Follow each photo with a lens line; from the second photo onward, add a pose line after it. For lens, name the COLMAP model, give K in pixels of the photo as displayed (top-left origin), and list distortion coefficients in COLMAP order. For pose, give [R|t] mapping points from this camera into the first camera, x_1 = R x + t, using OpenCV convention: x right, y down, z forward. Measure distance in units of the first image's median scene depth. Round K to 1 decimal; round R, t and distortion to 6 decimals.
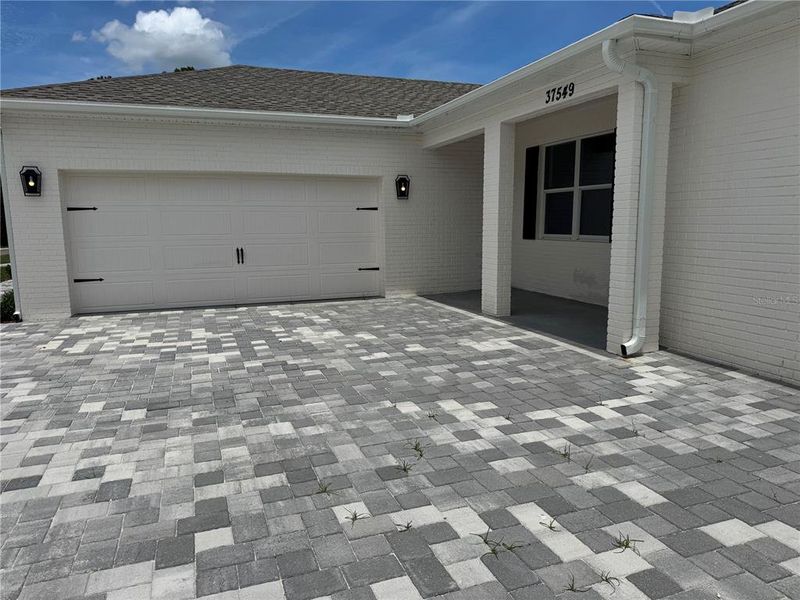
lens RADIAL K [[565.8, 0, 400.8], [0, 565.8, 302.1], [0, 0, 1]] dist [0.051578, -0.068877]
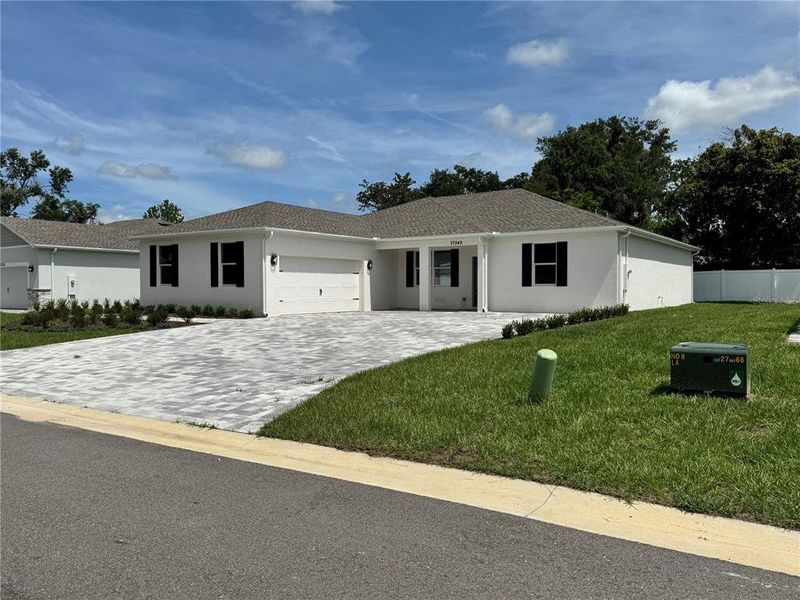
lens RADIAL K [[636.8, 0, 401.1], [0, 636.8, 304.9], [0, 0, 1]] dist [0.076451, -0.105301]
pose [[0.806782, -0.006775, 0.590811, -3.611731], [0.078459, 0.992307, -0.095761, 0.571881], [-0.585617, 0.123612, 0.801107, -2.969764]]
